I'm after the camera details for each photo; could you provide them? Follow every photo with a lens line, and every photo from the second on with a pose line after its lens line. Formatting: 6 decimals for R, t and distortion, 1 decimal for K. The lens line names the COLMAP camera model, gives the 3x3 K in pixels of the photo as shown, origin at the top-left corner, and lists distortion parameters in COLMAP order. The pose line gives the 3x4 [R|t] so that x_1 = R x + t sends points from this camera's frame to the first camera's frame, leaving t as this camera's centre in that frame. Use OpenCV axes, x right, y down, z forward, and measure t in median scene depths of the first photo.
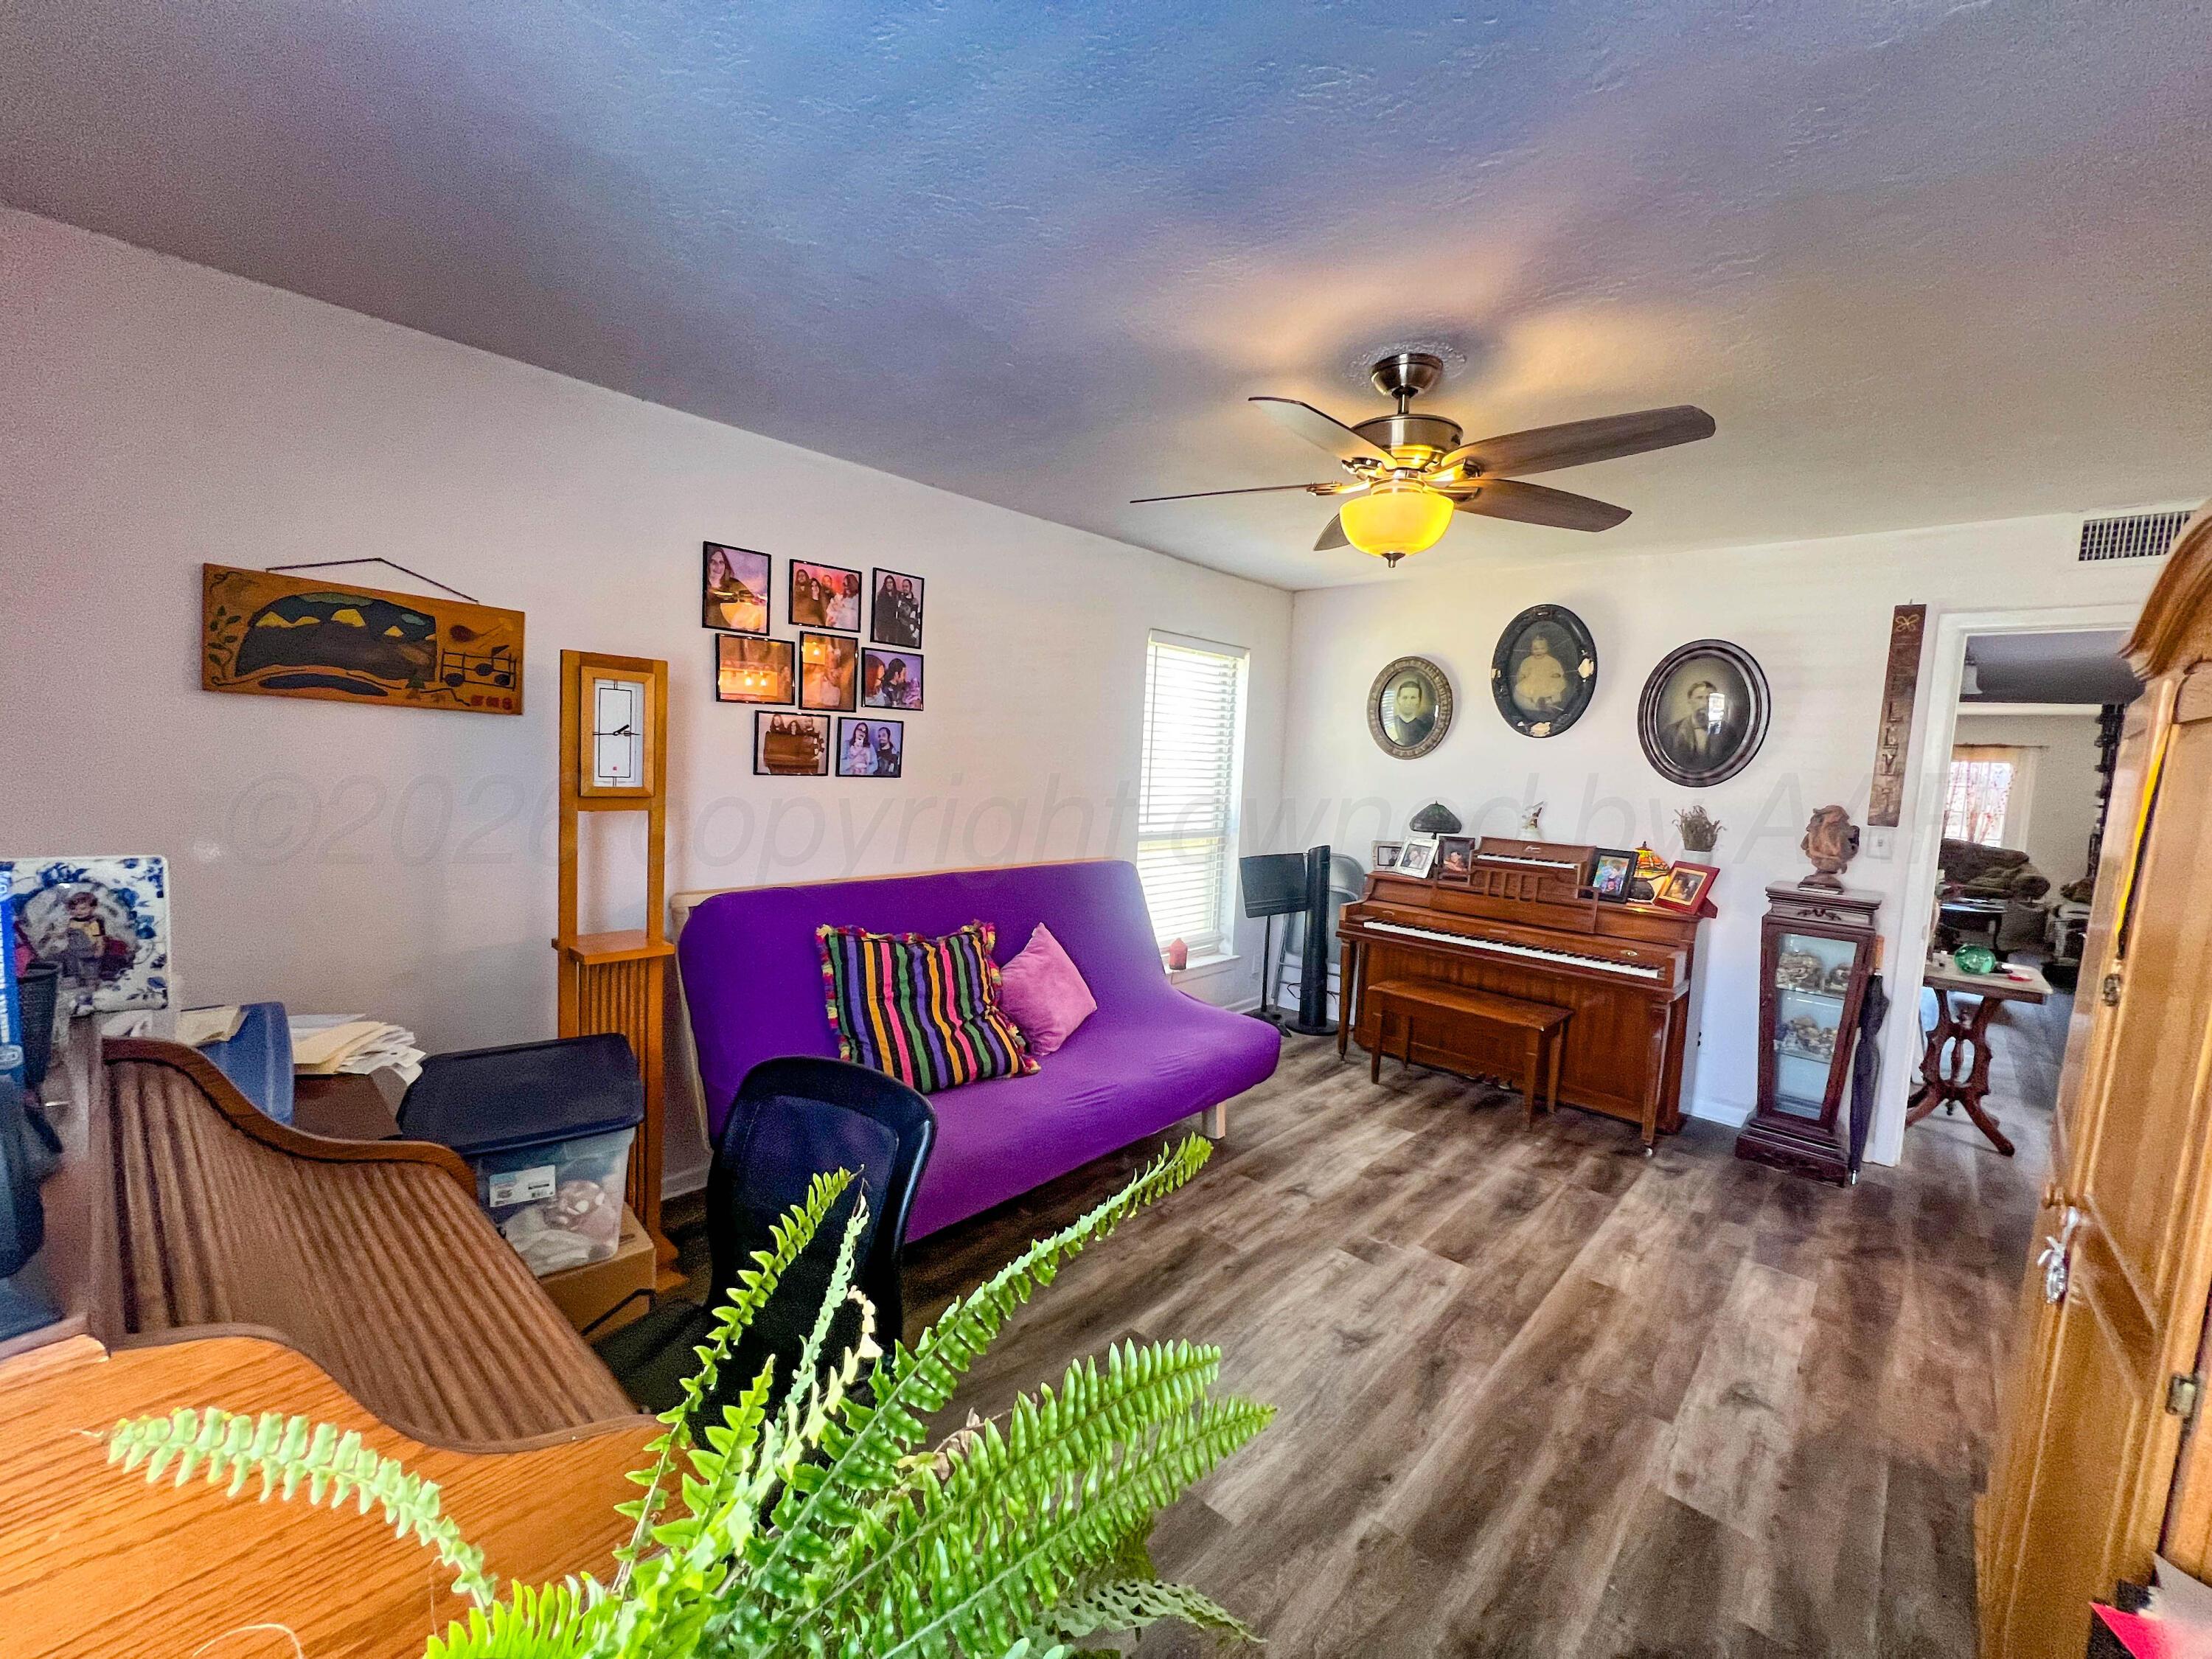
lens RADIAL K [[883.4, 0, 1105.1], [0, 883.4, 834.6], [0, 0, 1]] dist [0.001377, -0.000127]
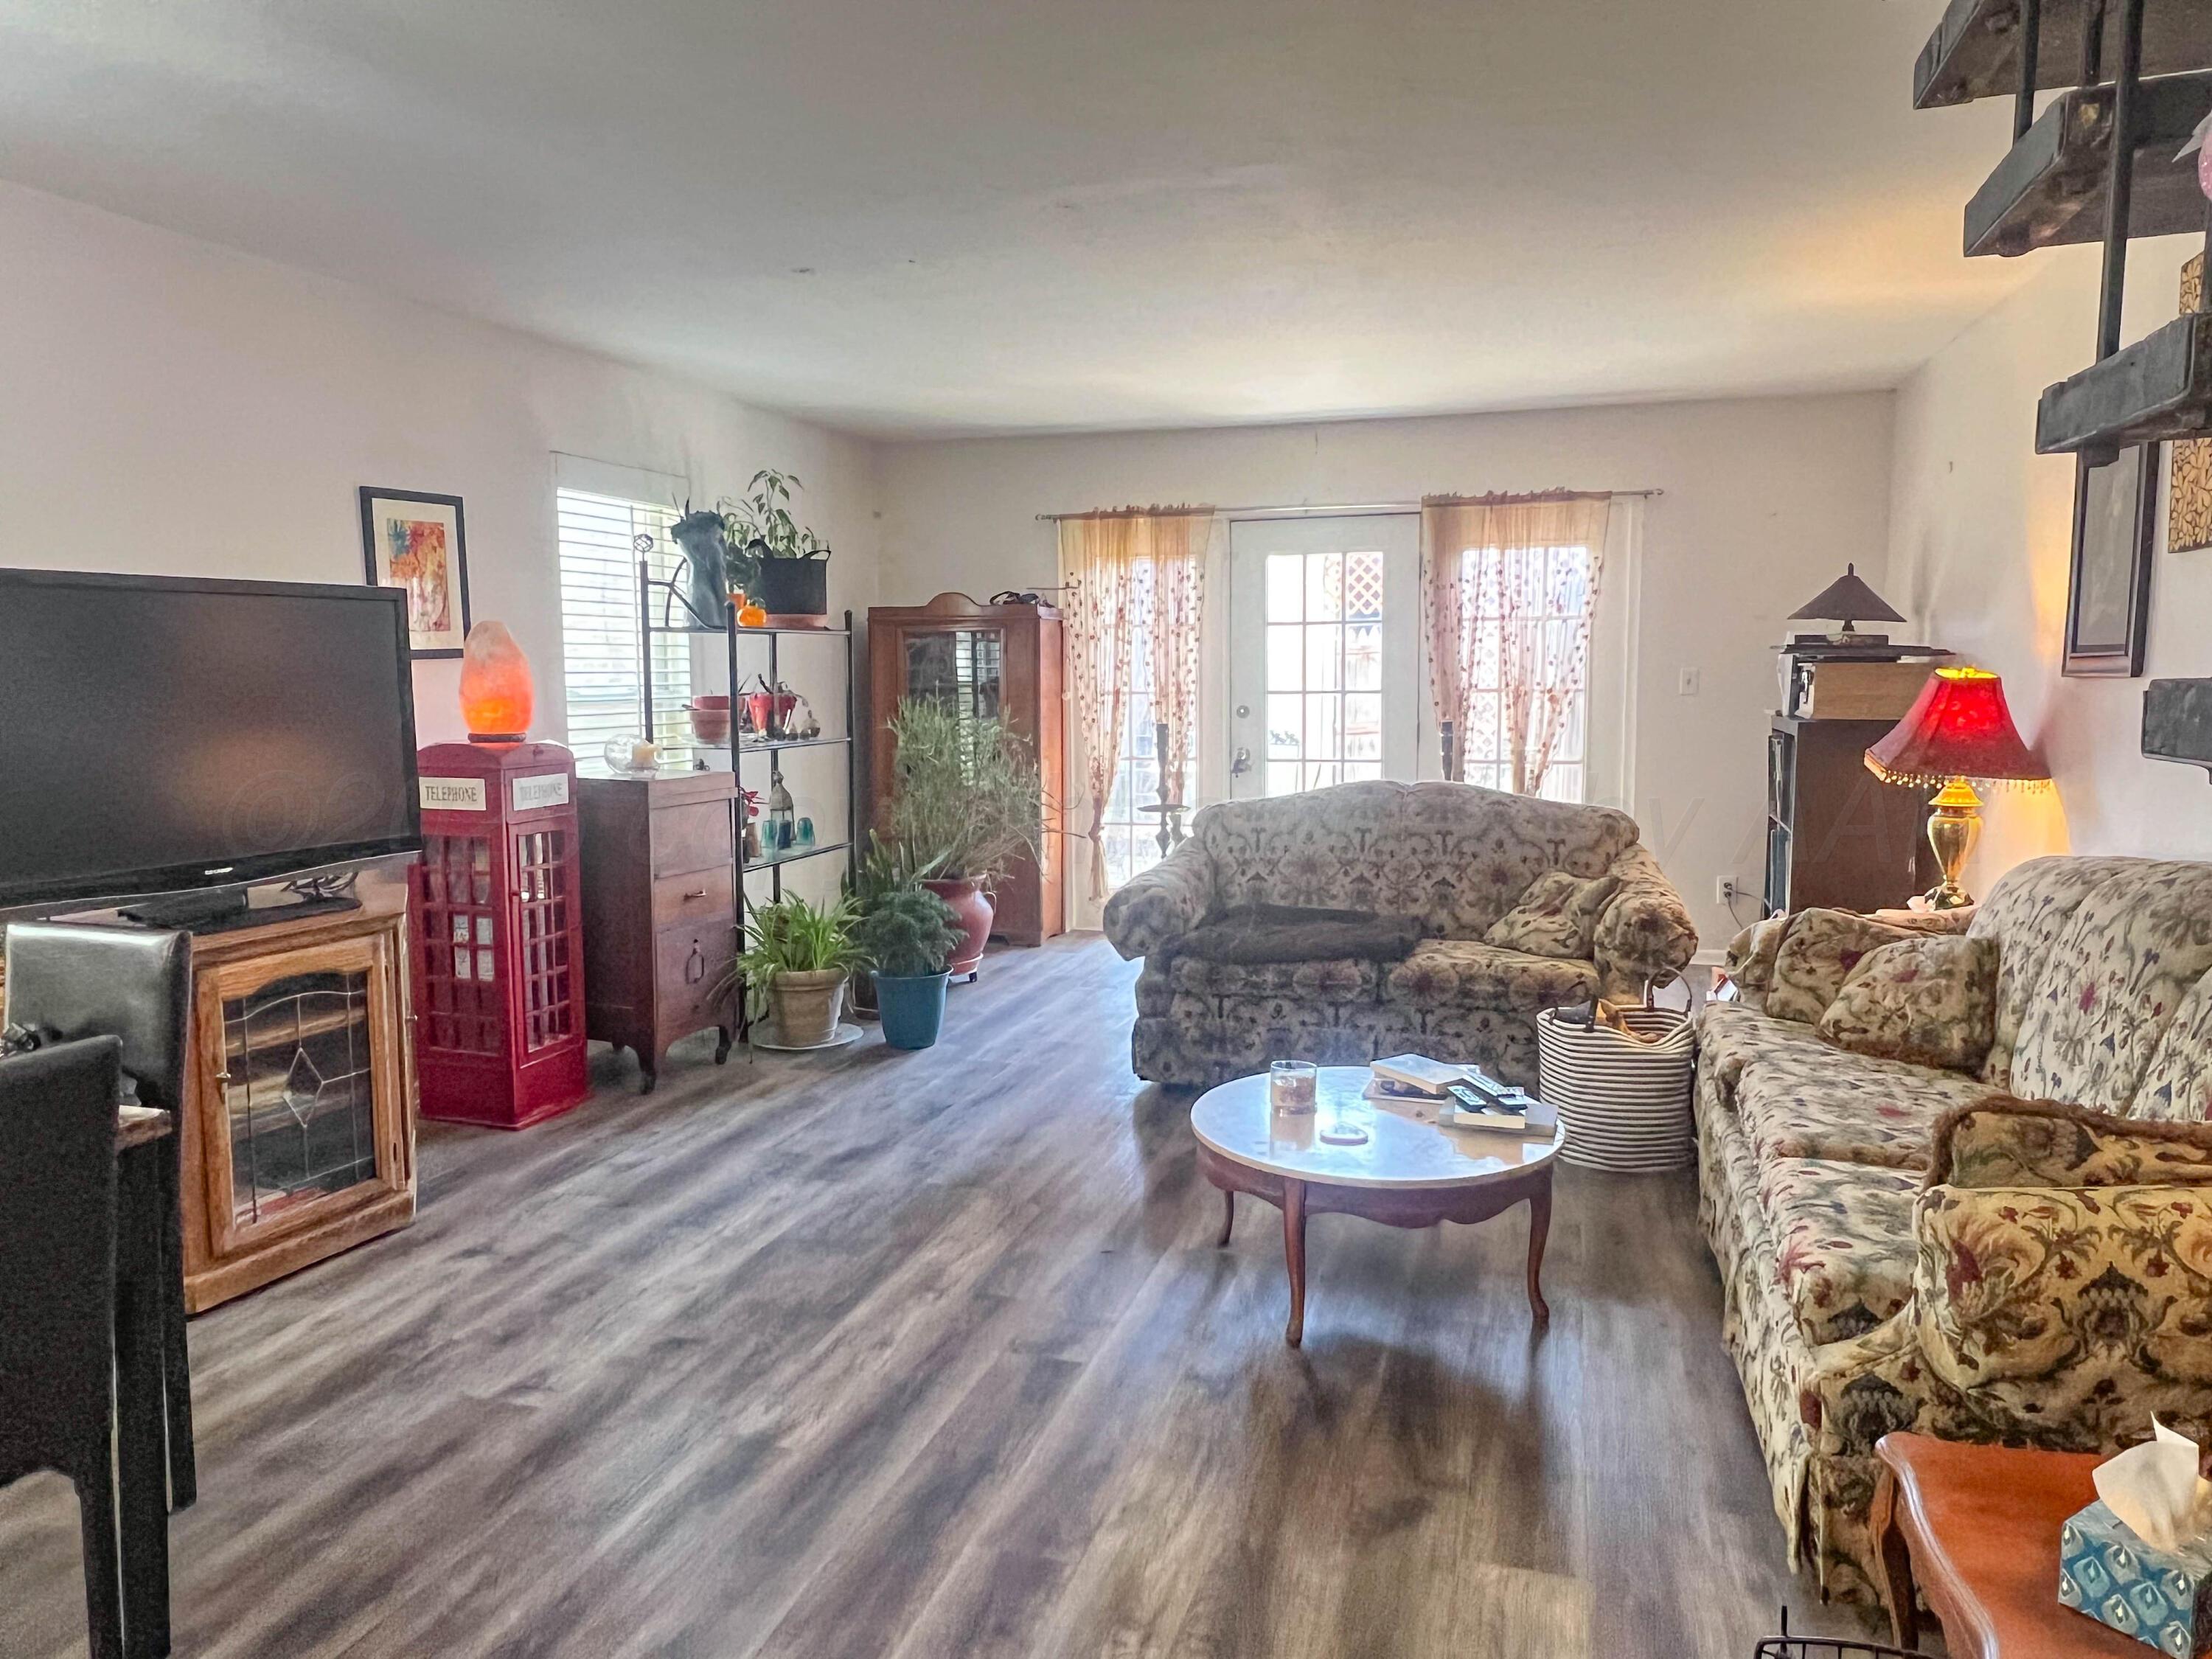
lens RADIAL K [[1483.3, 0, 1100.4], [0, 1483.3, 818.1], [0, 0, 1]] dist [-0.005361, 0.000195]
pose [[0.900890, -0.097106, 0.423046, 0.684880], [0.090300, 0.995258, 0.036155, -0.012696], [-0.424550, 0.005629, 0.905387, 0.638736]]
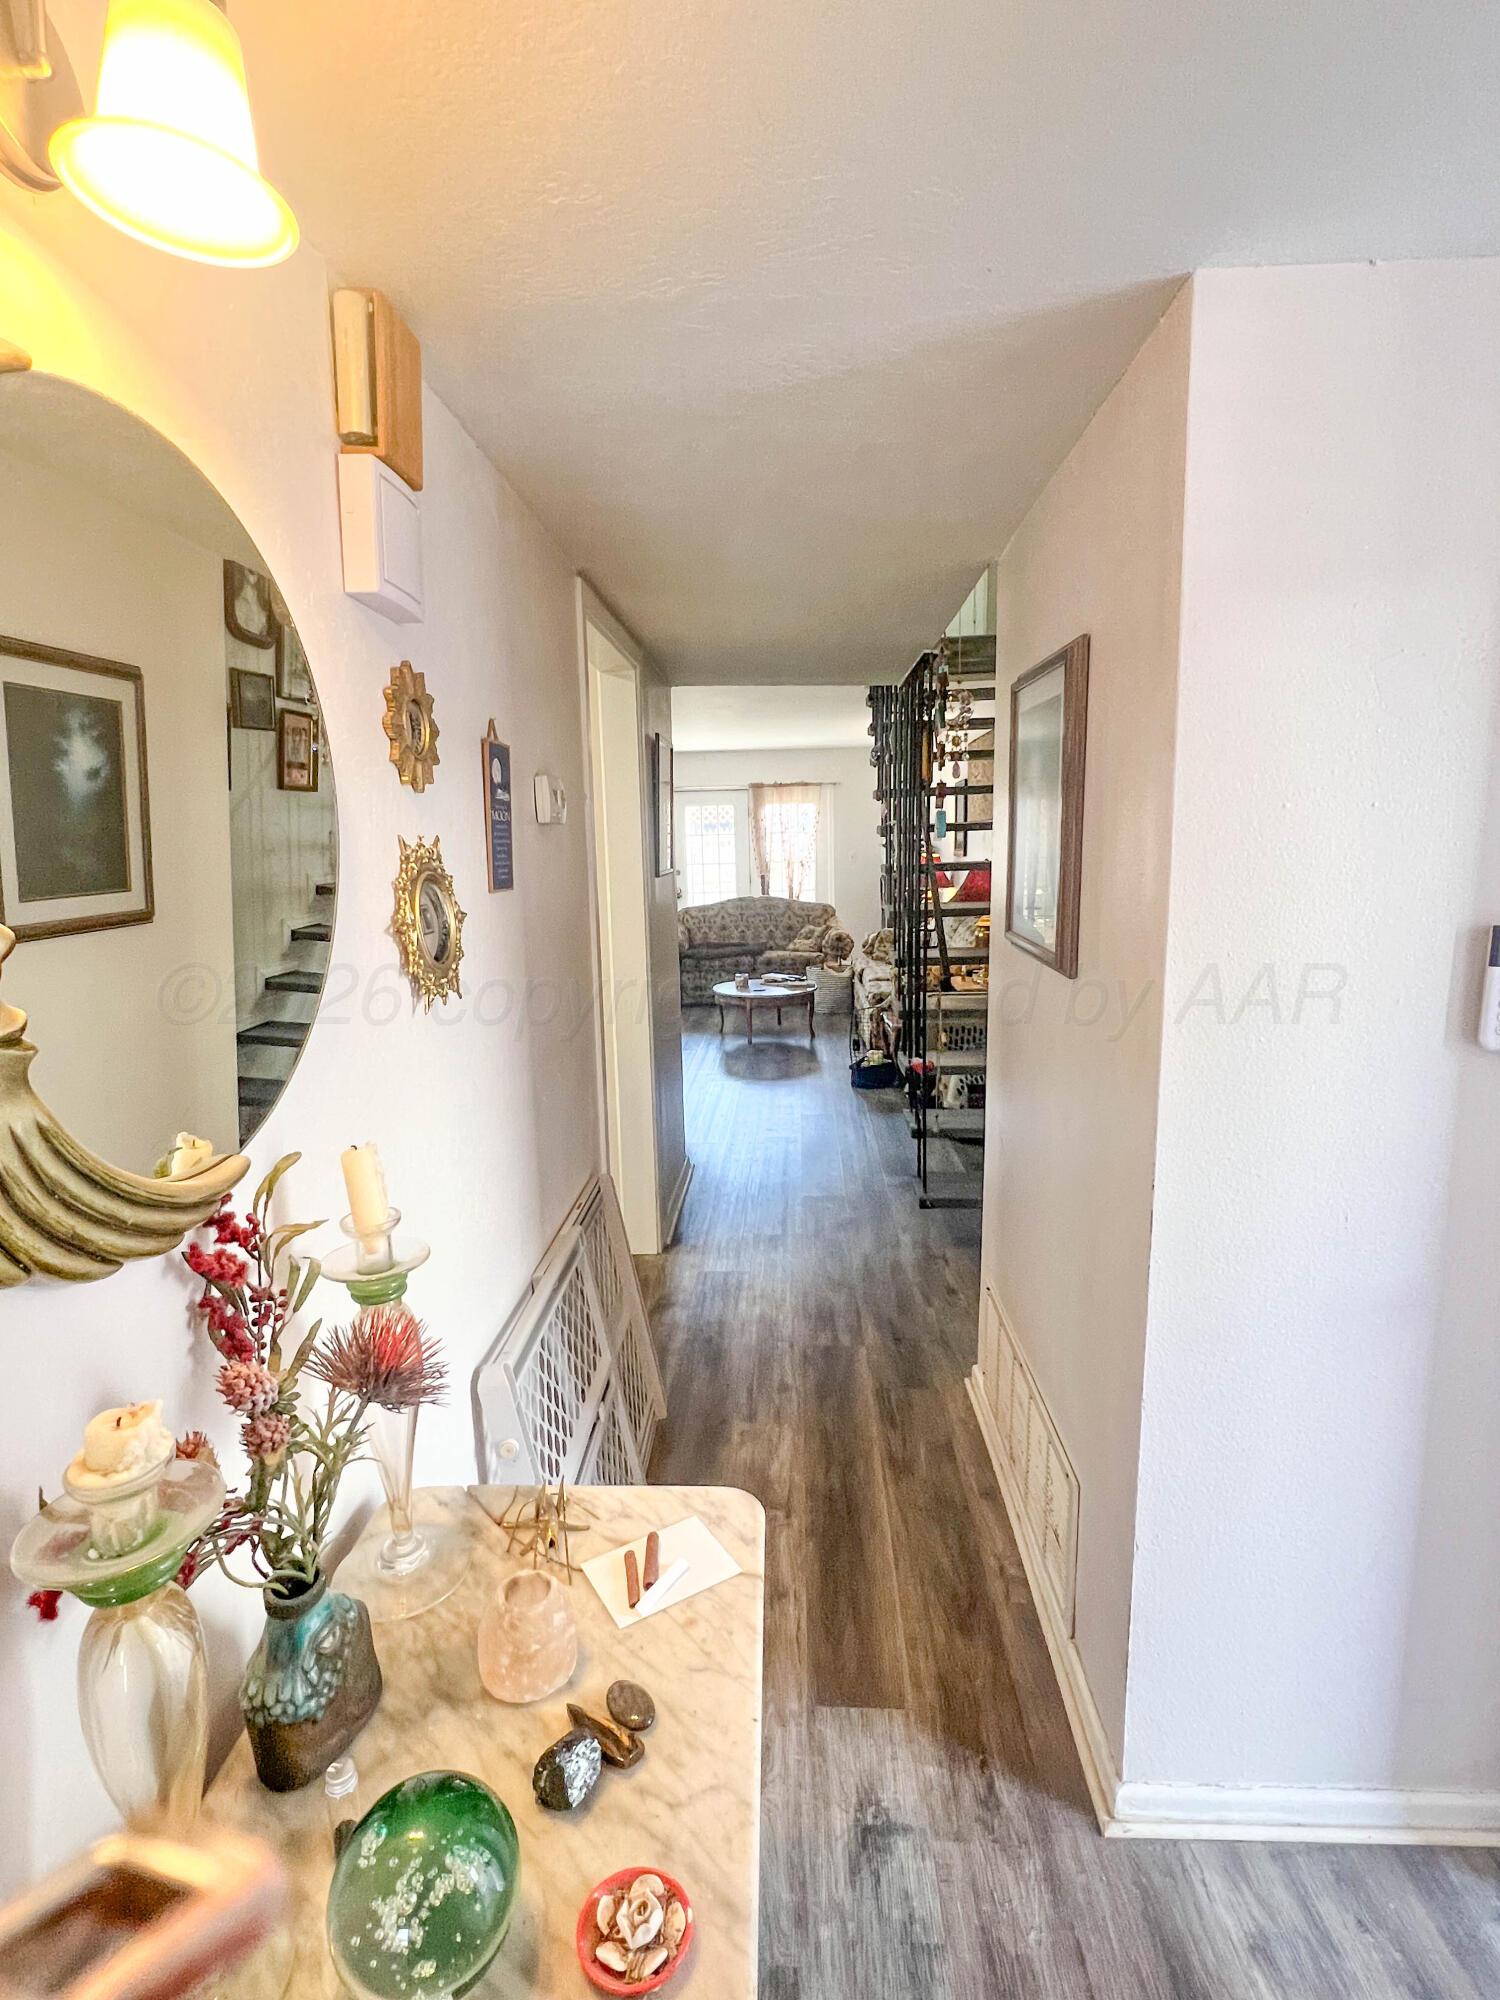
lens RADIAL K [[989.3, 0, 747.3], [0, 989.3, 991.3], [0, 0, 1]] dist [-0.000087, 0.000000]
pose [[0.762747, -0.162230, 0.626018, 0.372177], [0.120106, 0.986719, 0.109366, -0.012101], [-0.635446, -0.008230, 0.772102, 0.317858]]
